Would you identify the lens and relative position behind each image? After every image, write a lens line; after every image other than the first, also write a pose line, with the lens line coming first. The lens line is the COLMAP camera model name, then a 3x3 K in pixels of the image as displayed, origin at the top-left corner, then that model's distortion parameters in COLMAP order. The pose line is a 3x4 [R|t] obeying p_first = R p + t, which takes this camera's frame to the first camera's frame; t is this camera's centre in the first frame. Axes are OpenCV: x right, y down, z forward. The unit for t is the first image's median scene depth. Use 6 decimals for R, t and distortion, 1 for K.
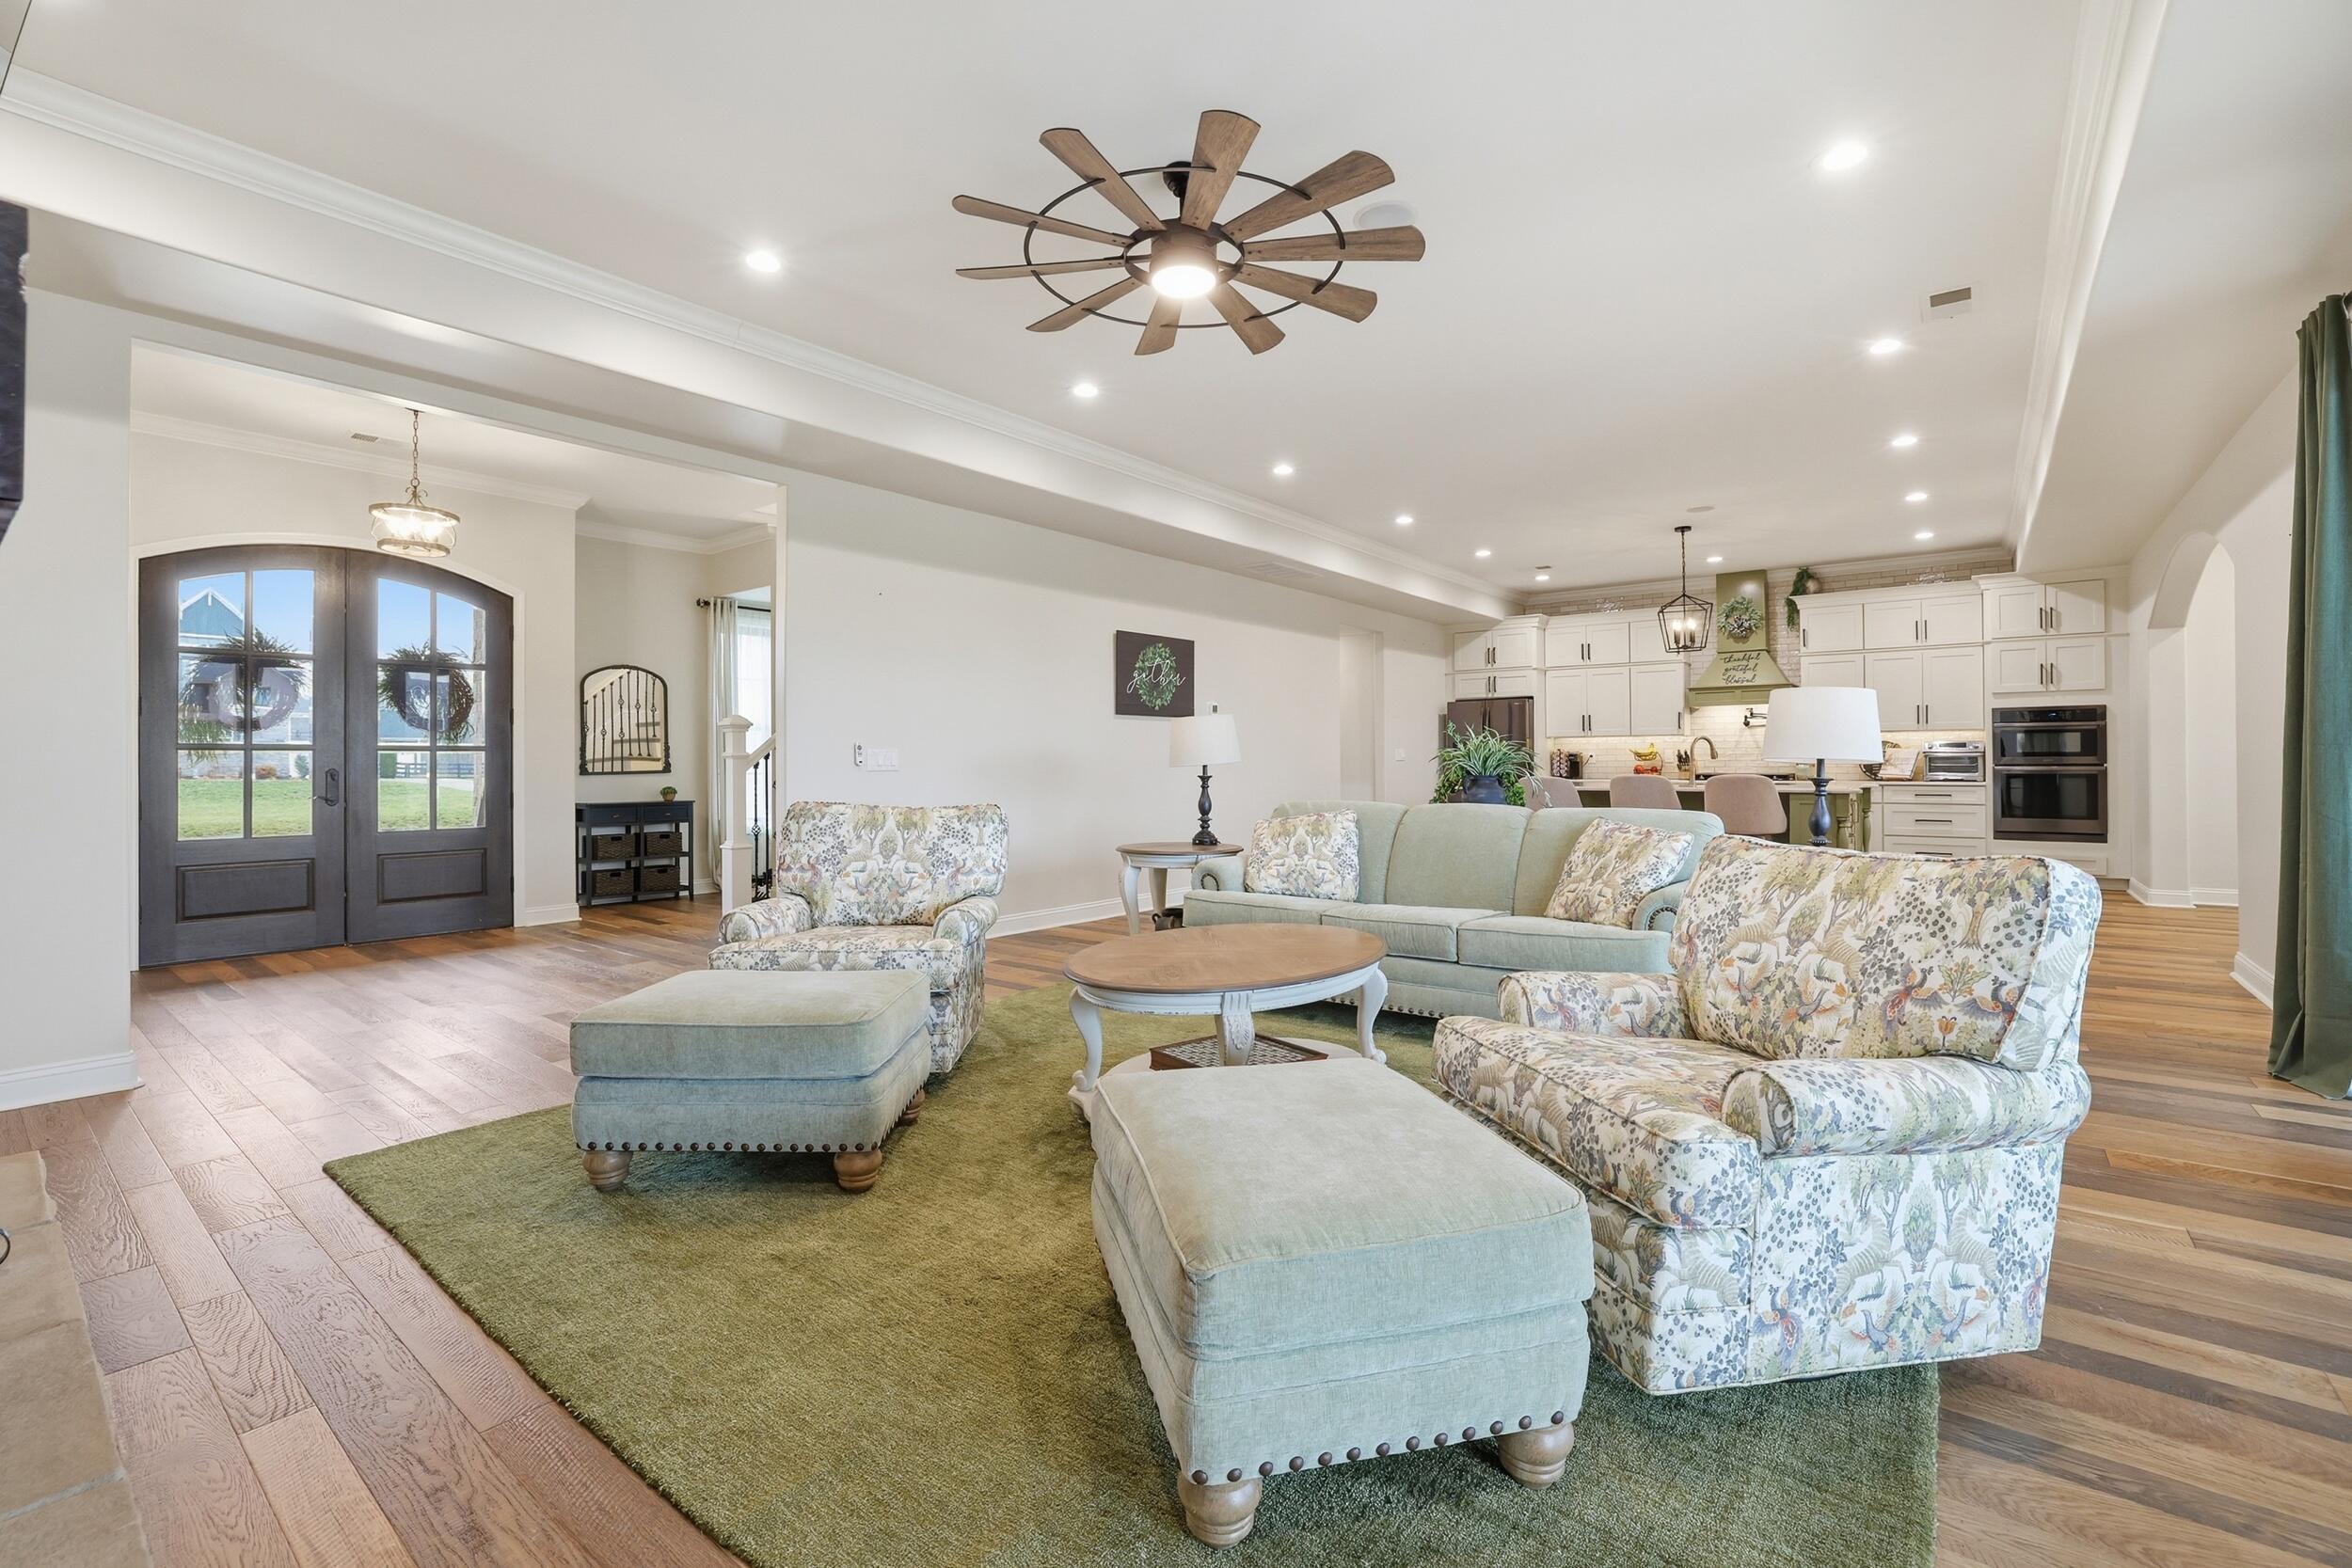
lens RADIAL K [[1034.1, 0, 1190.0], [0, 1034.1, 759.3], [0, 0, 1]] dist [-0.033909, 0.006355]
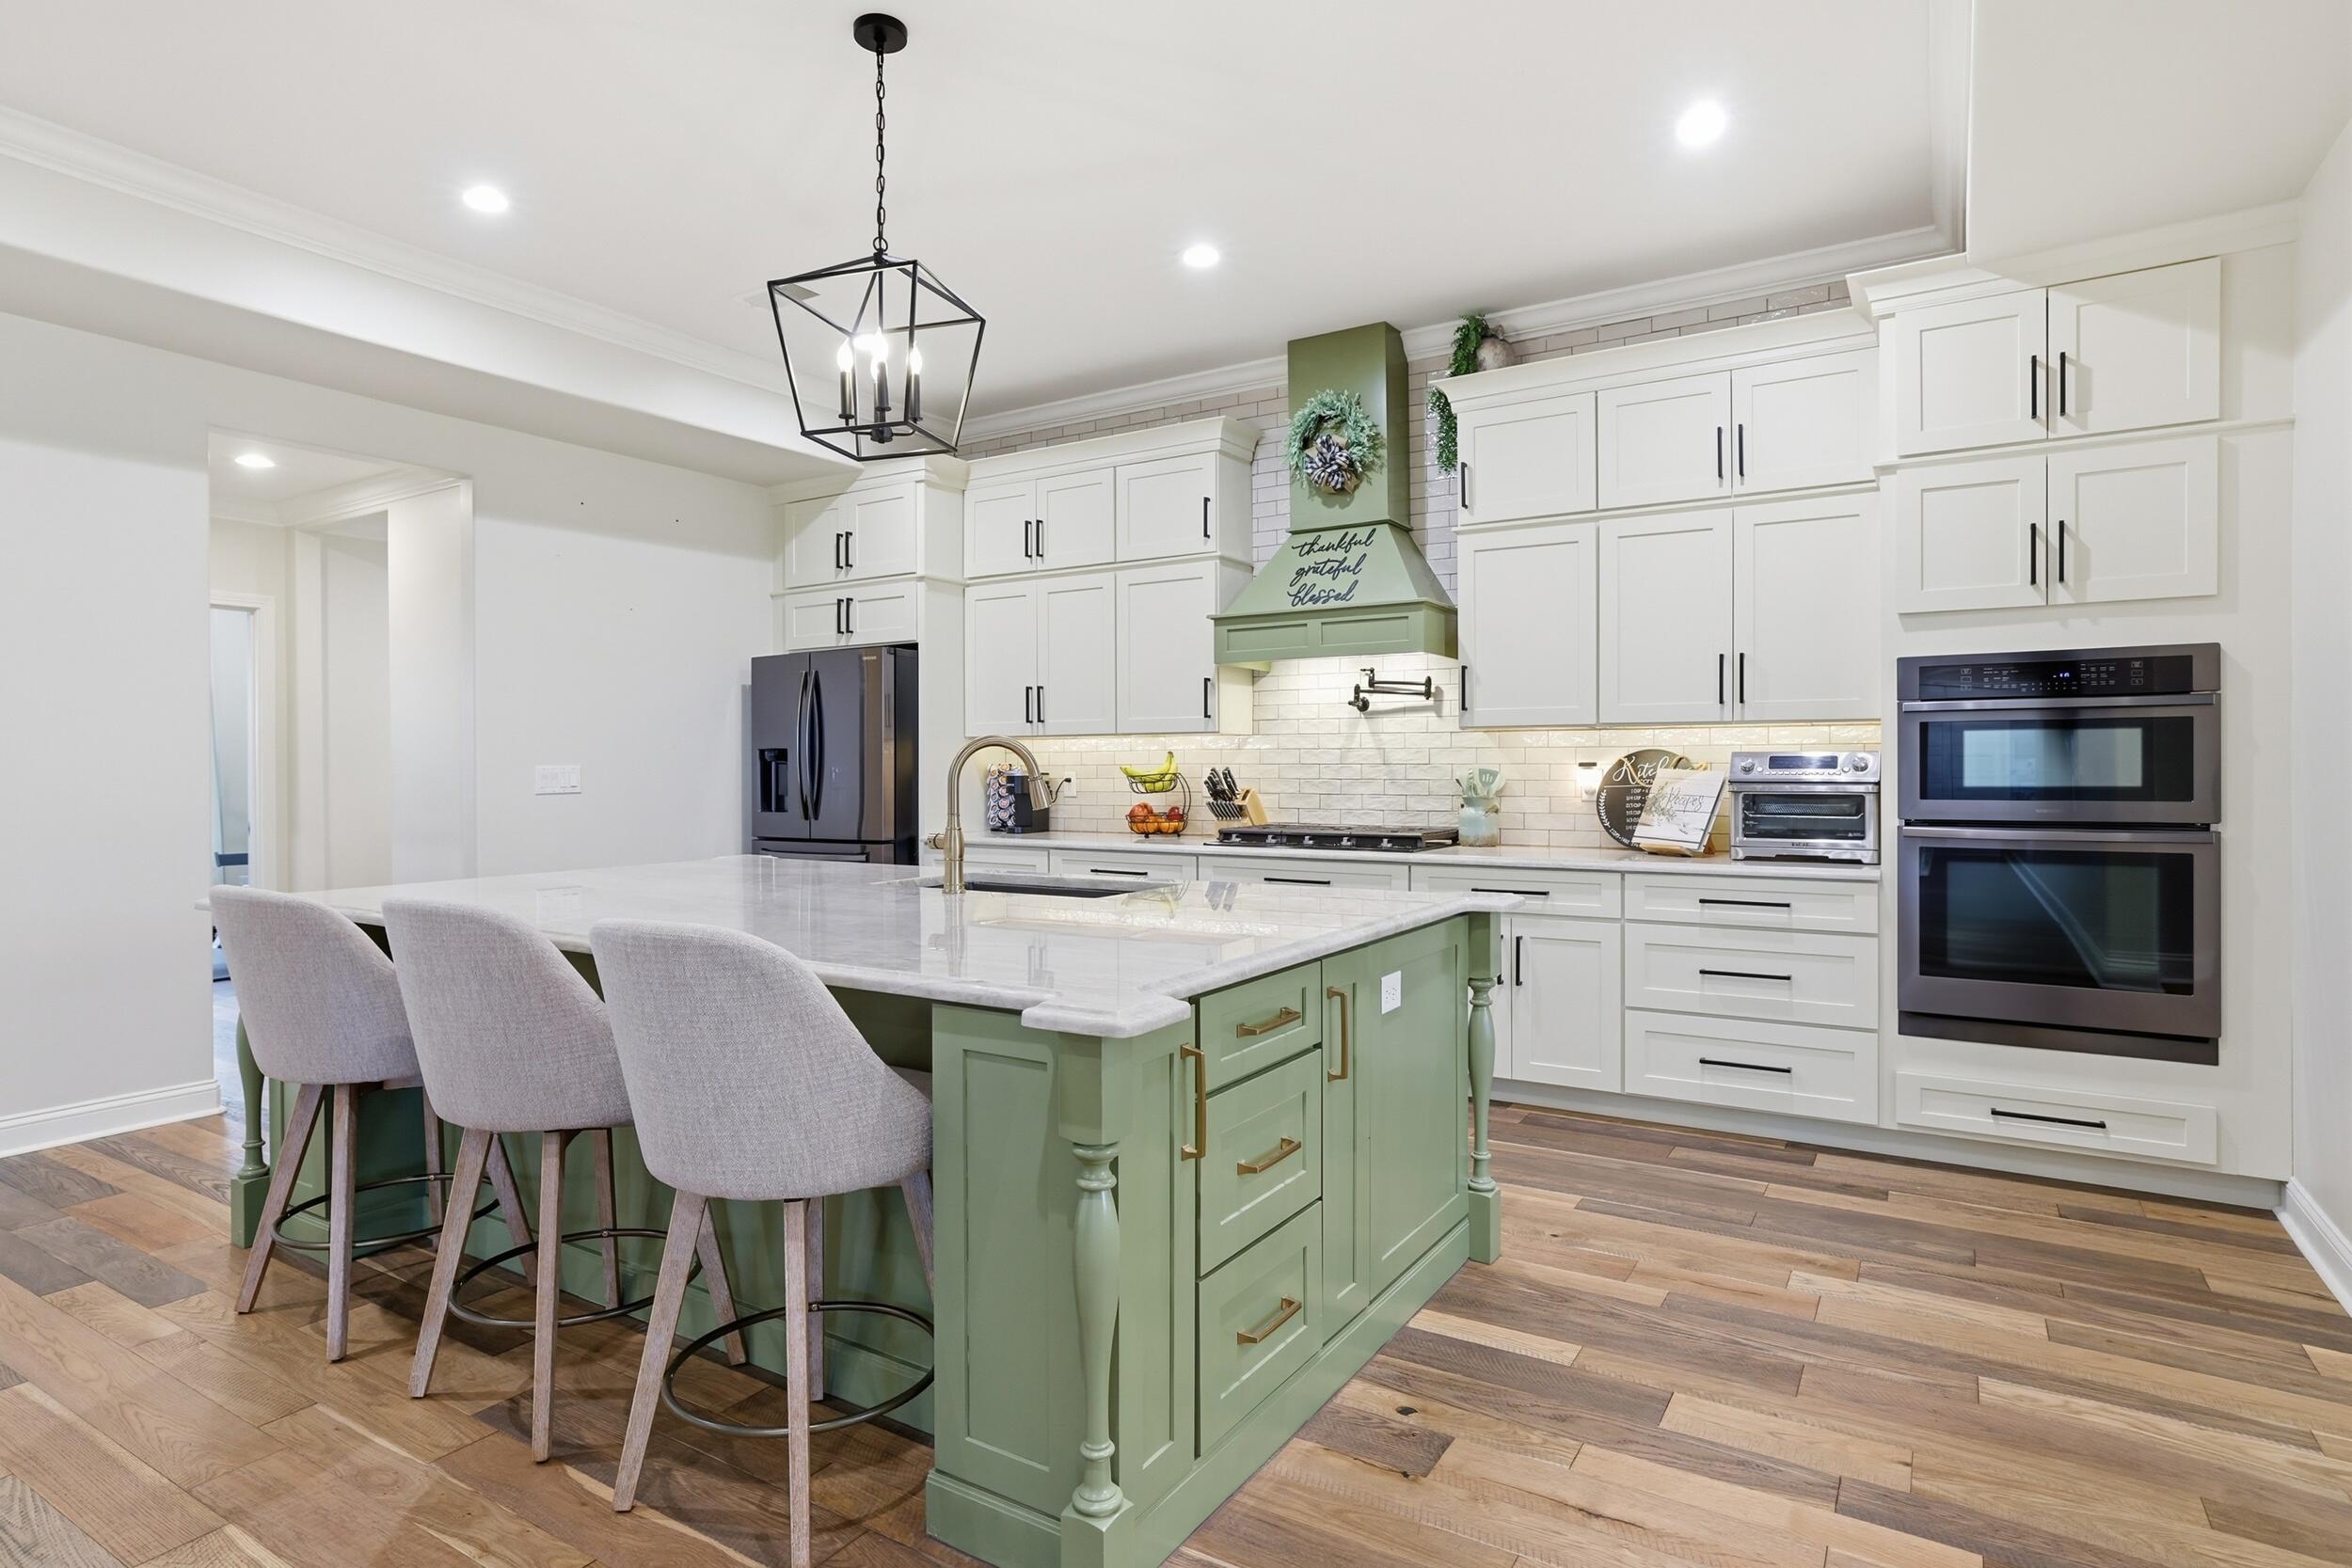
lens RADIAL K [[1325.2, 0, 1163.7], [0, 1325.2, 779.2], [0, 0, 1]] dist [-0.002092, 0.000129]
pose [[0.997837, 0.000025, 0.065743, 0.519414], [-0.000881, 0.999915, 0.012992, -0.014862], [-0.065737, -0.013022, 0.997752, 0.573819]]
